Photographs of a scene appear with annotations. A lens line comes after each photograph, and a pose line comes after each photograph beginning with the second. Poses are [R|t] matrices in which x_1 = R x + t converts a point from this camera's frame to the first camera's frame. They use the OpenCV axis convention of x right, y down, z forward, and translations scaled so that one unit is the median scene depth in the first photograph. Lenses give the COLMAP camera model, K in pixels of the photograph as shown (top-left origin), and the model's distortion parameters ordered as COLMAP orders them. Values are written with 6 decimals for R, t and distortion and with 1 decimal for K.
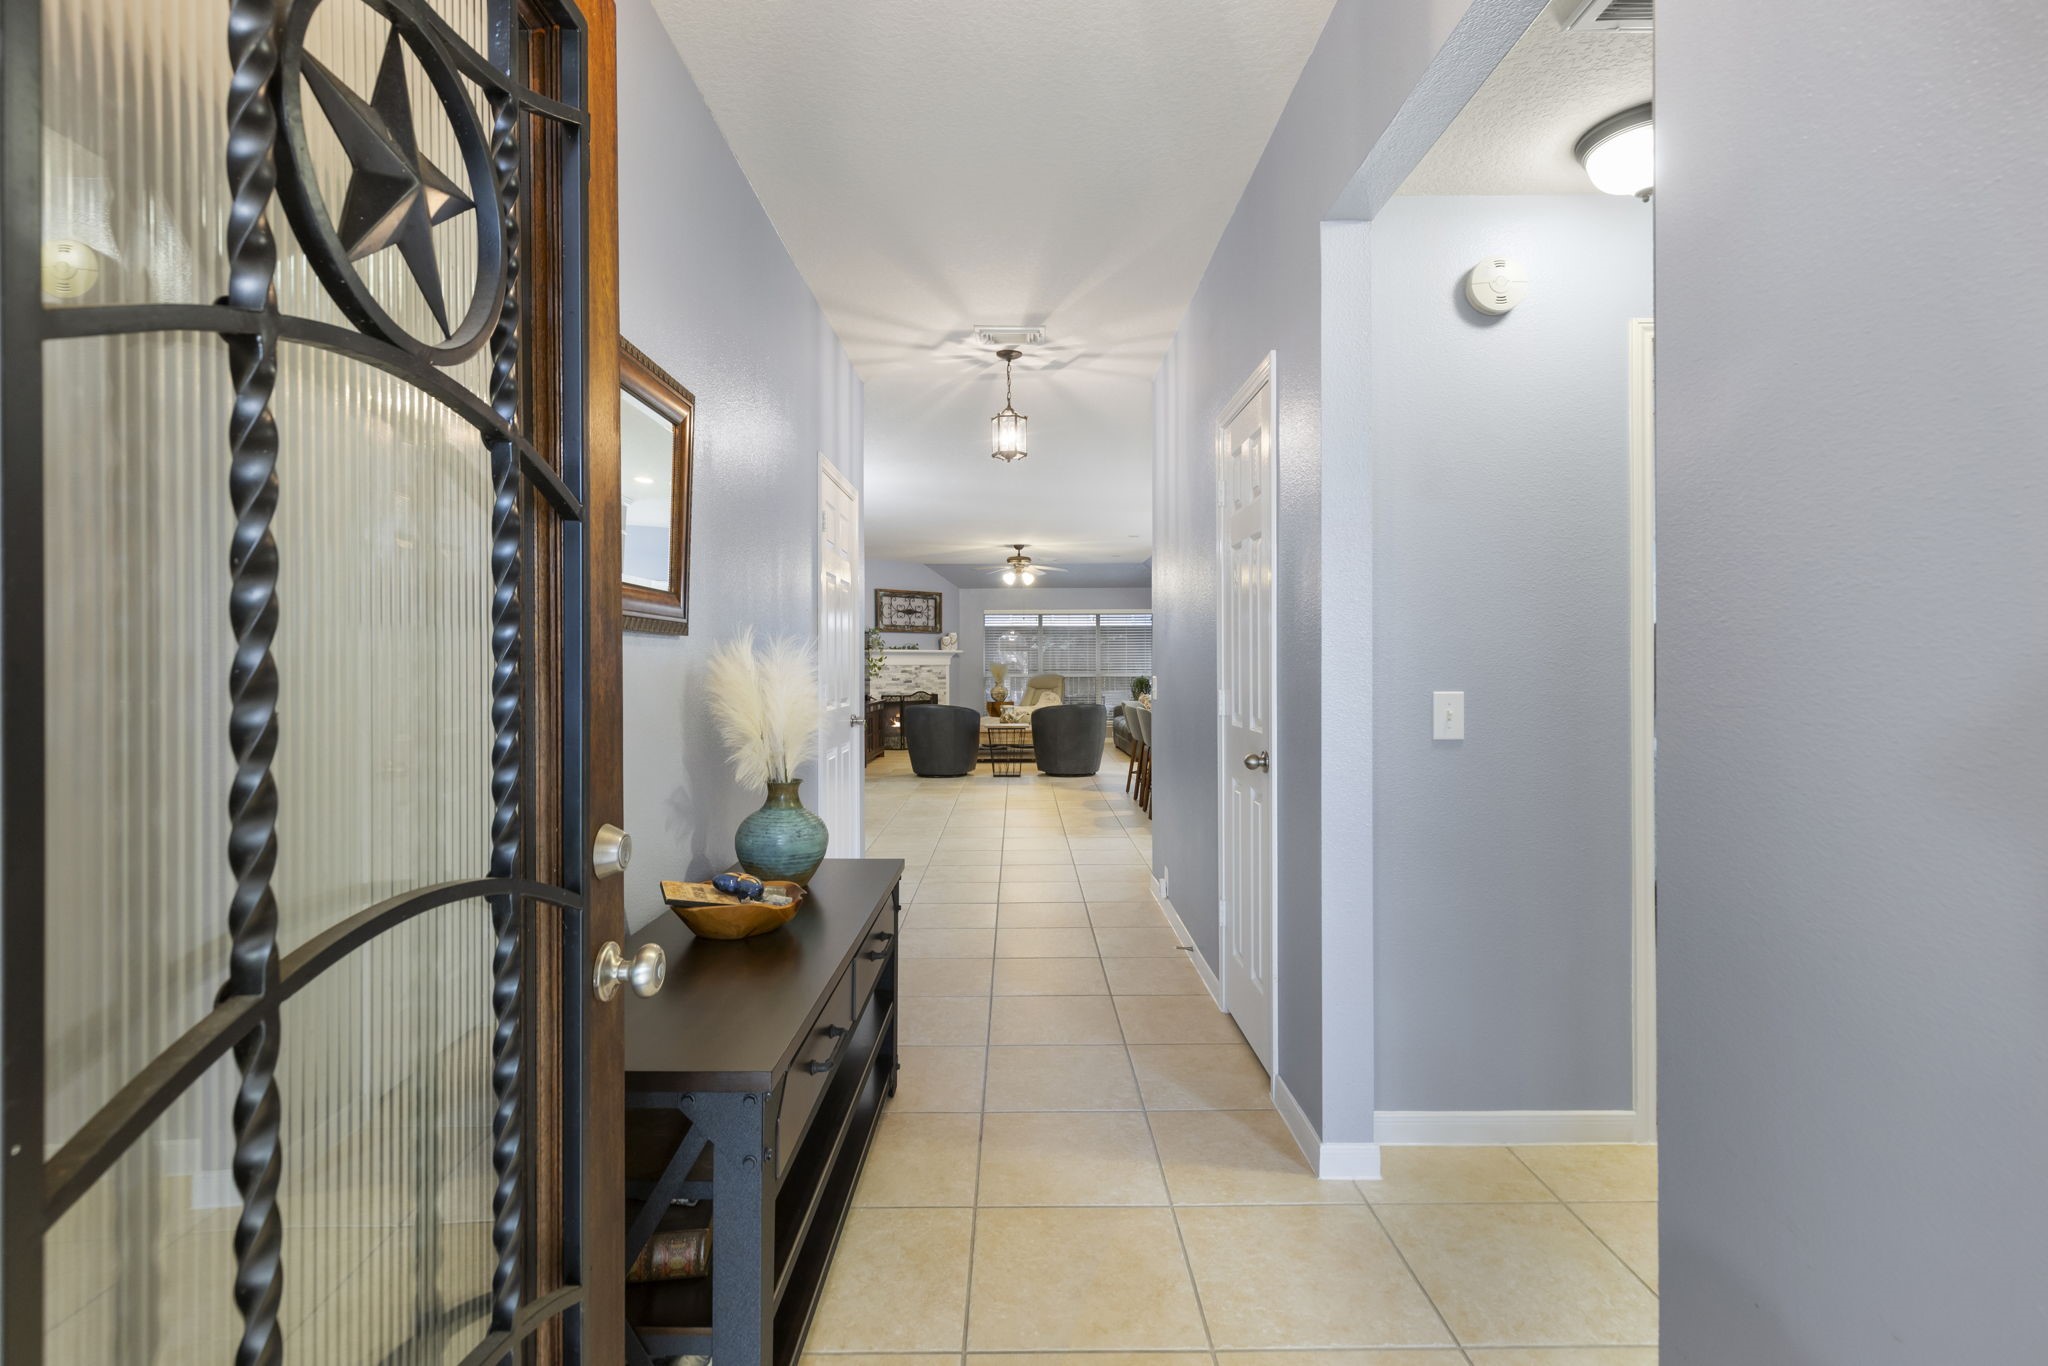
lens RADIAL K [[939.7, 0, 1027.8], [0, 939.7, 664.7], [0, 0, 1]] dist [0.008250, -0.000399]
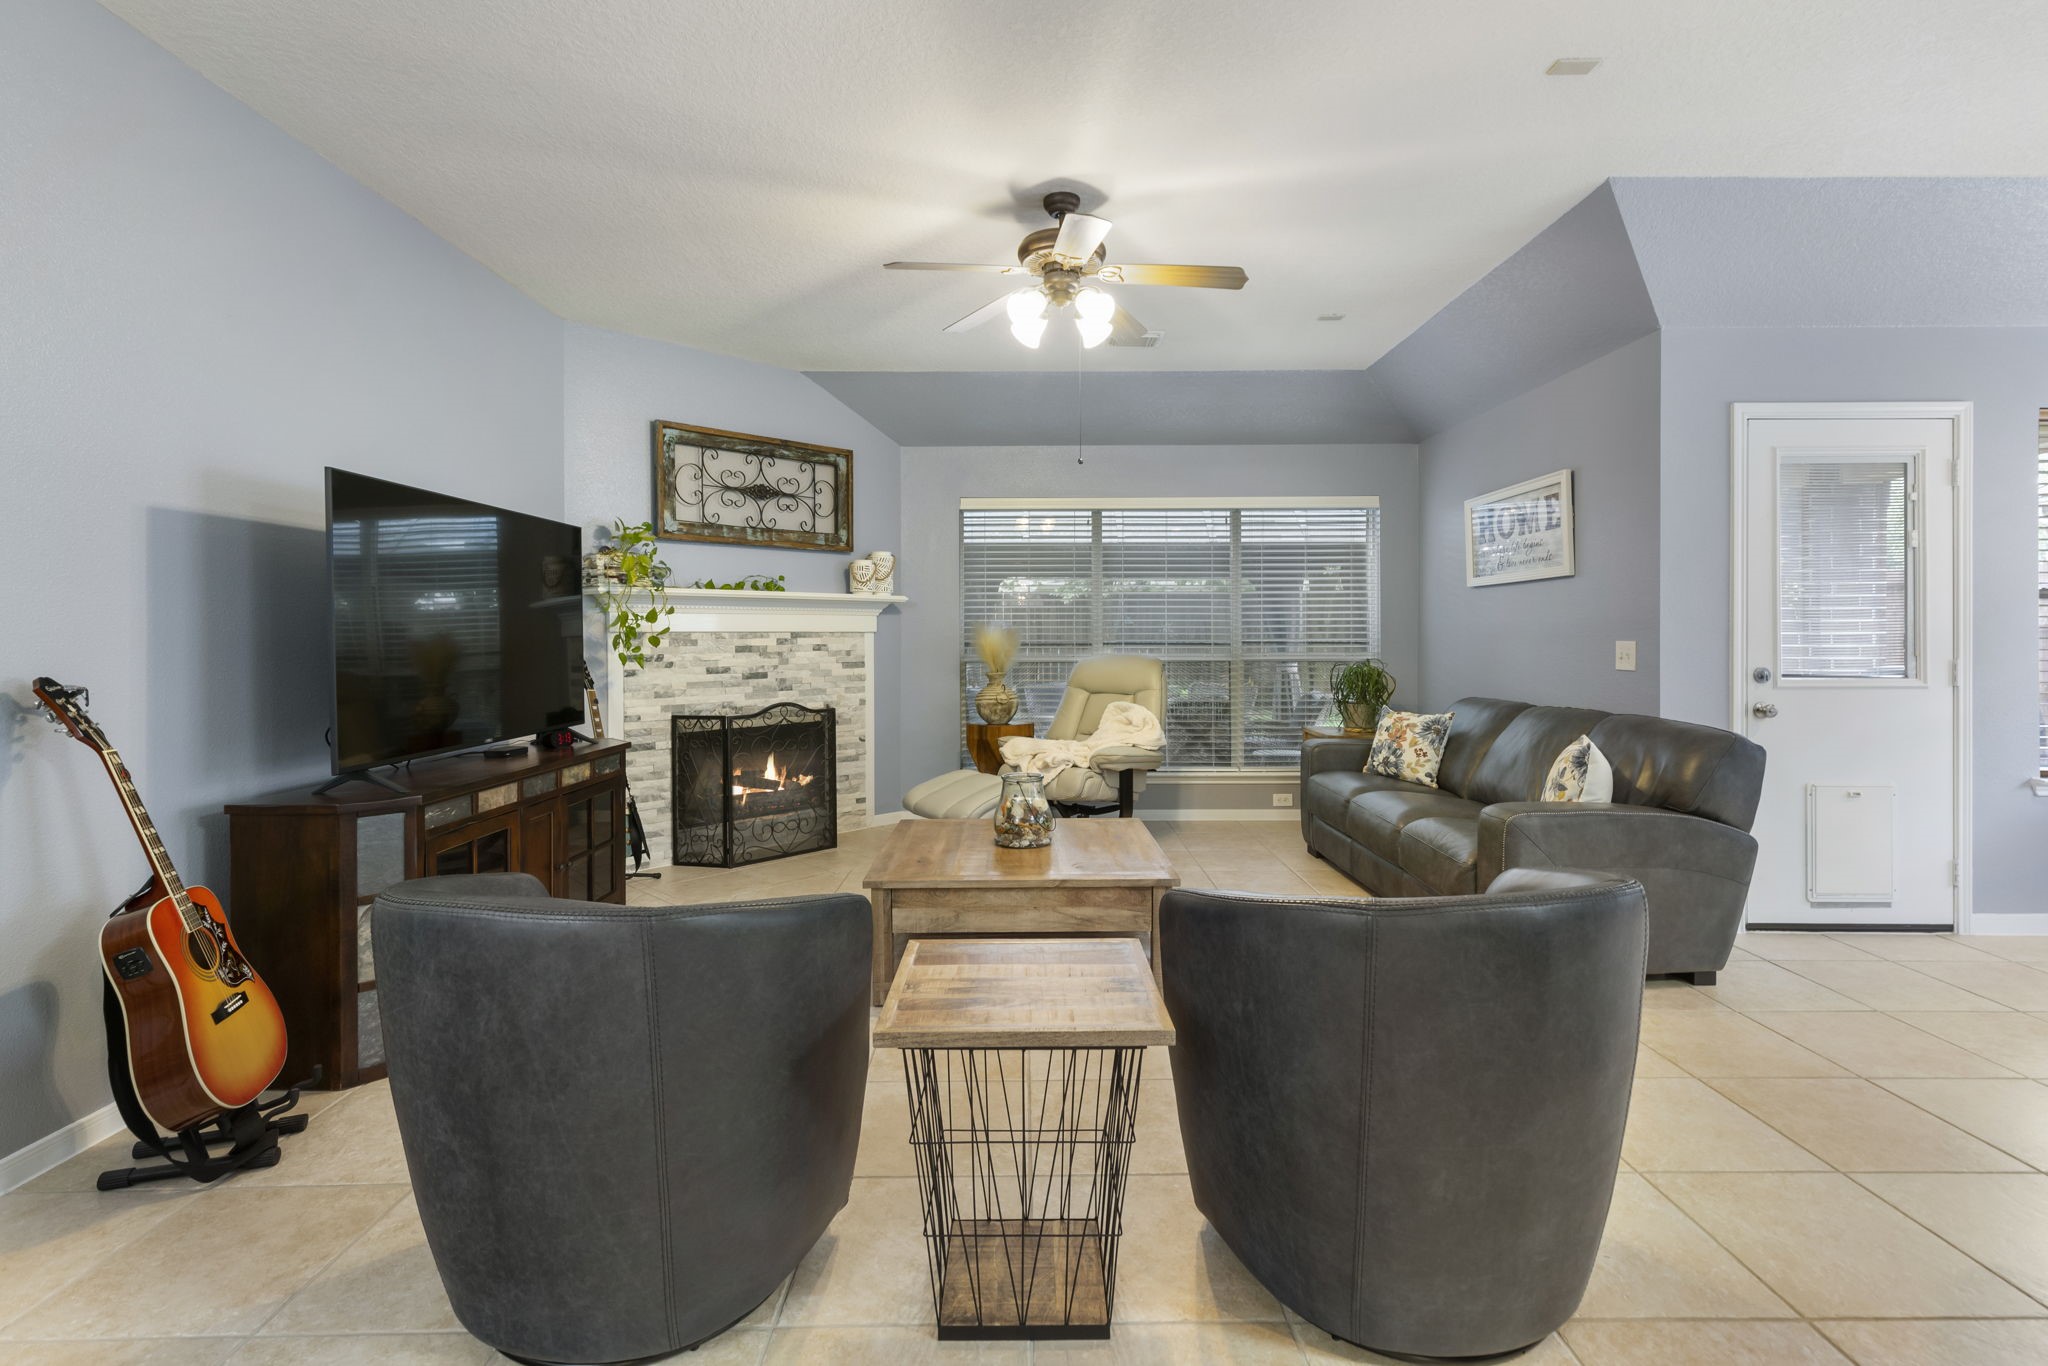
lens RADIAL K [[941.4, 0, 1028.7], [0, 941.4, 644.3], [0, 0, 1]] dist [0.011249, 0.000030]
pose [[0.999976, -0.000410, -0.006860, -0.014677], [0.000473, 0.999958, 0.009156, 0.001871], [0.006856, -0.009159, 0.999935, 0.617958]]
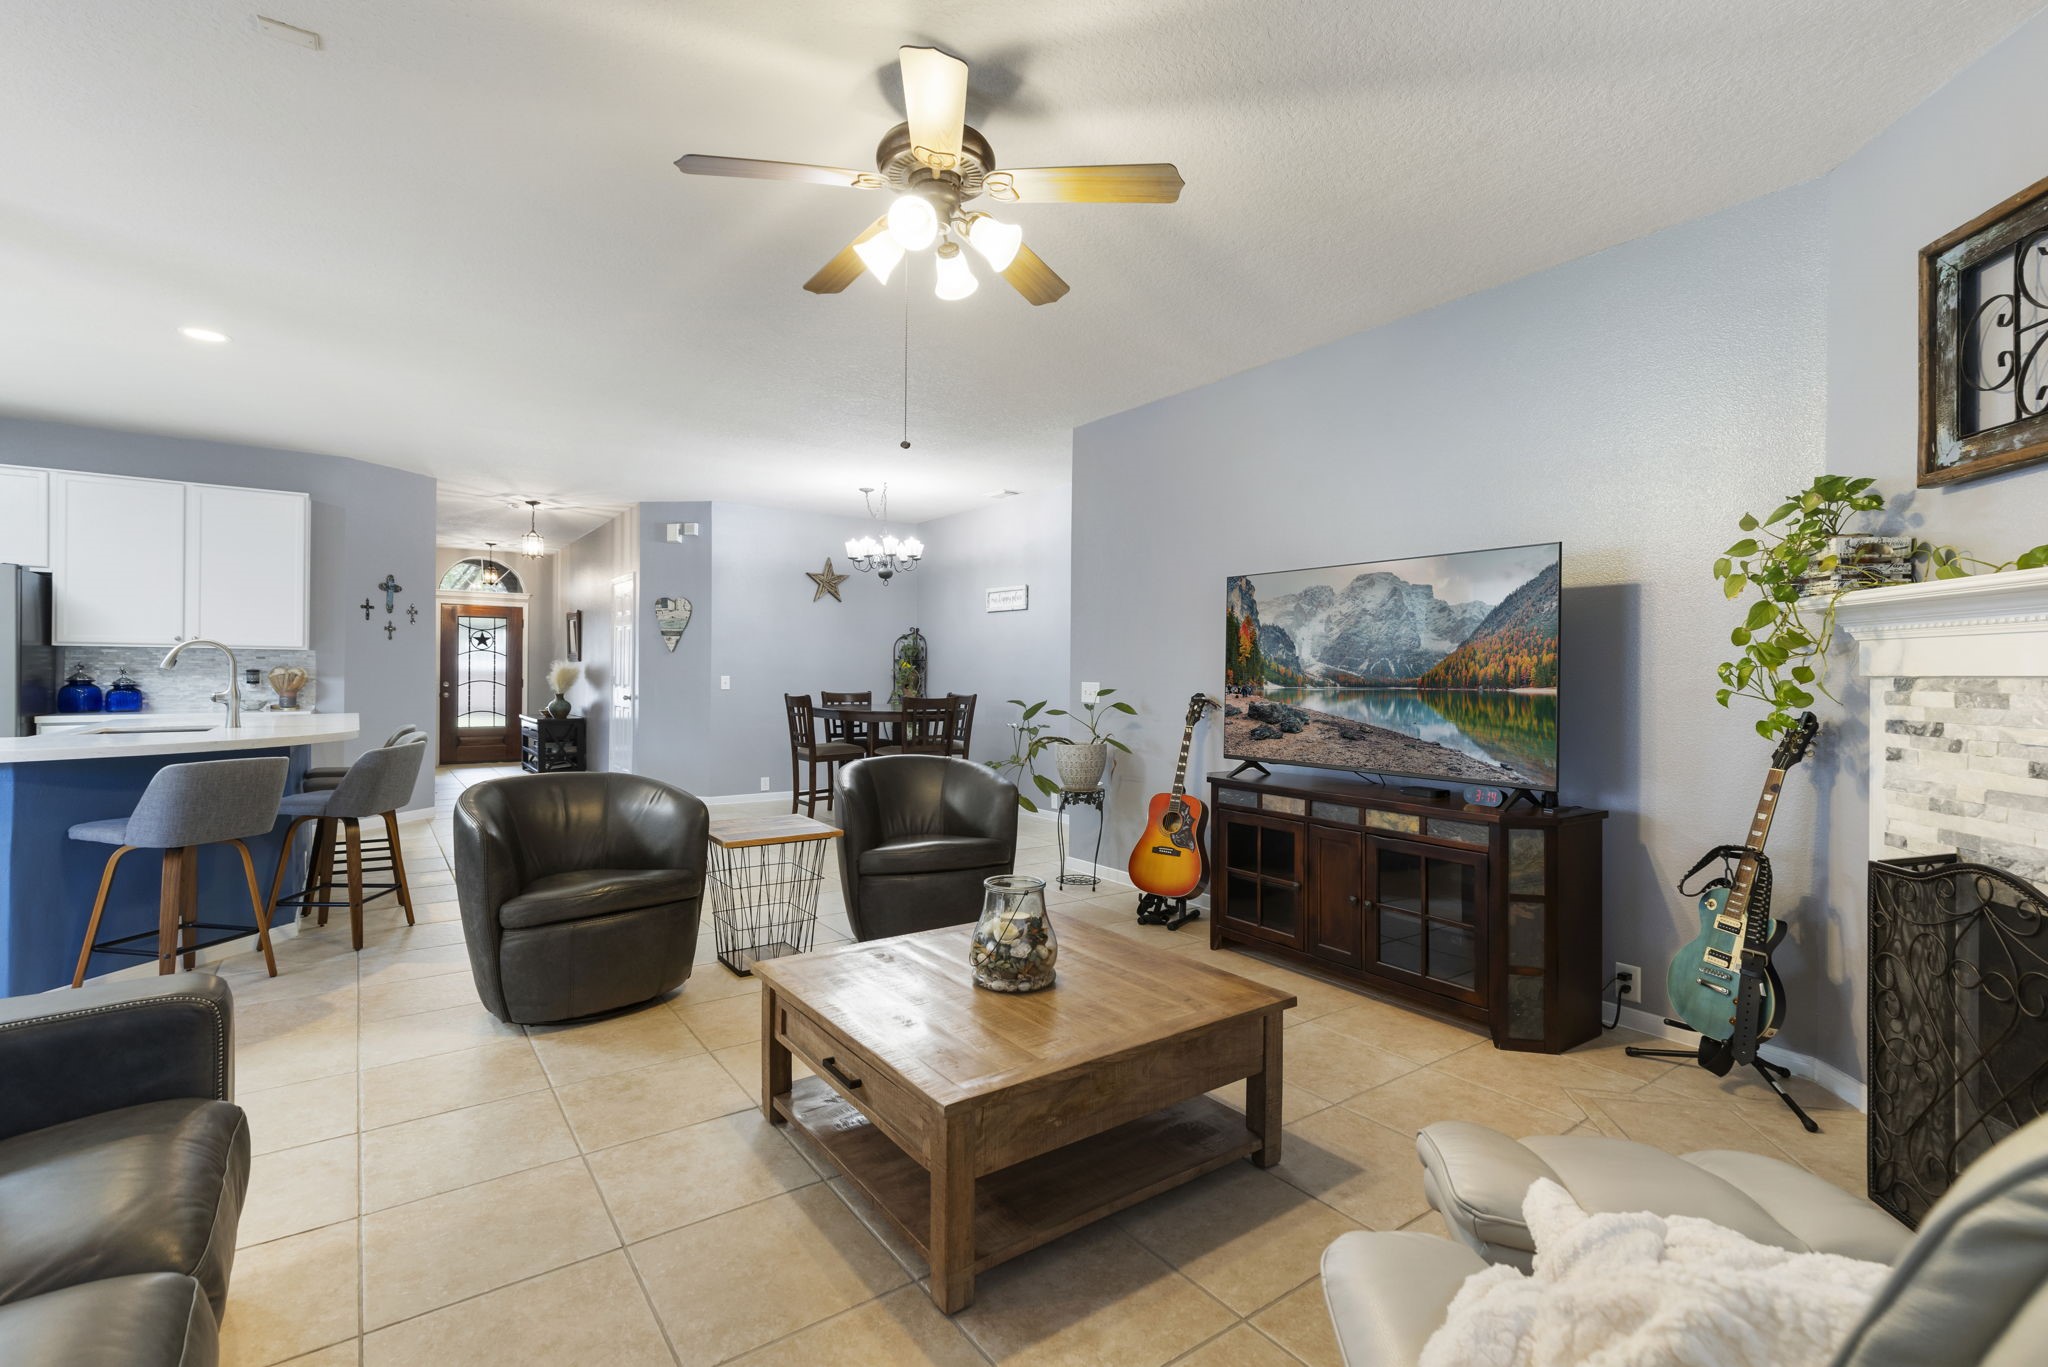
lens RADIAL K [[939.7, 0, 1027.8], [0, 939.7, 665.2], [0, 0, 1]] dist [0.008250, -0.000399]
pose [[-0.821452, -0.007290, -0.570231, 0.078411], [-0.005827, 0.999973, -0.004391, 0.000129], [0.570248, -0.000284, -0.821473, 1.015969]]
